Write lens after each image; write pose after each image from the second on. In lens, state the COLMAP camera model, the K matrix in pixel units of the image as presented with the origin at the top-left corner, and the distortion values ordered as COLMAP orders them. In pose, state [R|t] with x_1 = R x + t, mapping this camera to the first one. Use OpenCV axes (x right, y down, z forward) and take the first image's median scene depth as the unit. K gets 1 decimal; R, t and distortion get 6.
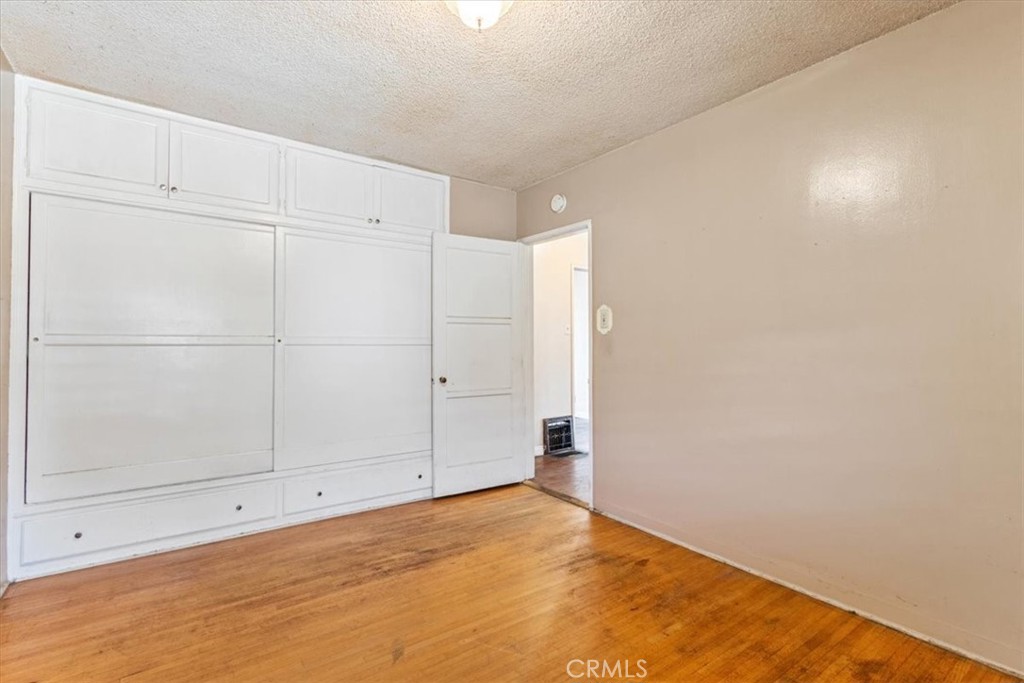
lens RADIAL K [[482.3, 0, 512.0], [0, 482.3, 341.5], [0, 0, 1]] dist [0.001136, 0.000005]
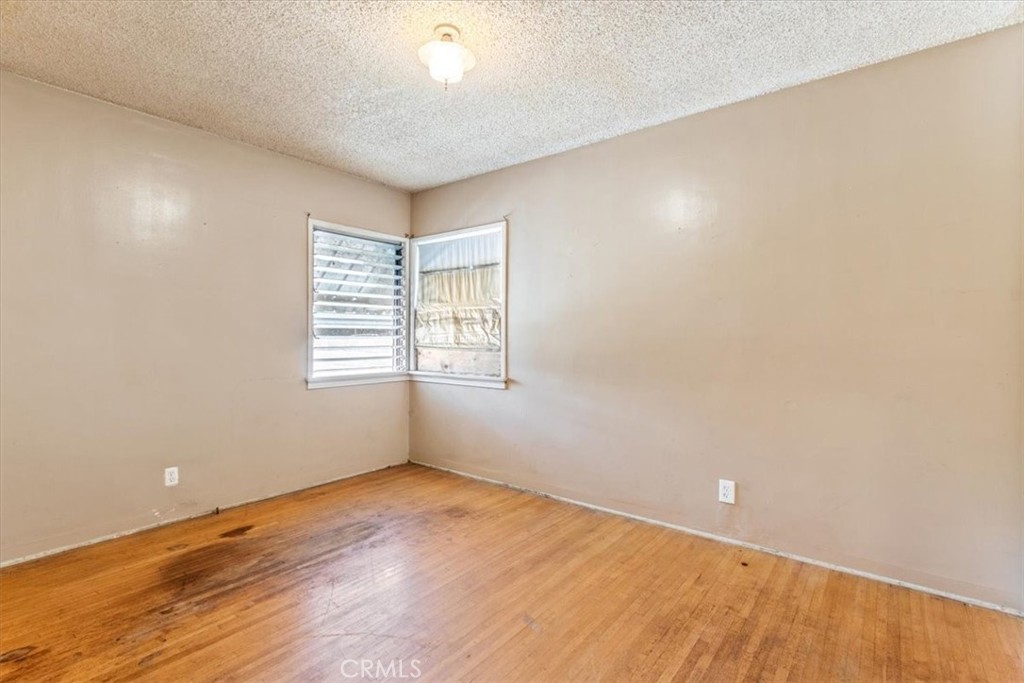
lens RADIAL K [[482.3, 0, 512.0], [0, 482.3, 341.5], [0, 0, 1]] dist [0.001136, 0.000005]
pose [[-0.963056, -0.000010, -0.269302, 0.083421], [-0.000514, 0.999998, 0.001798, 0.011990], [0.269302, 0.001870, -0.963054, 1.813014]]
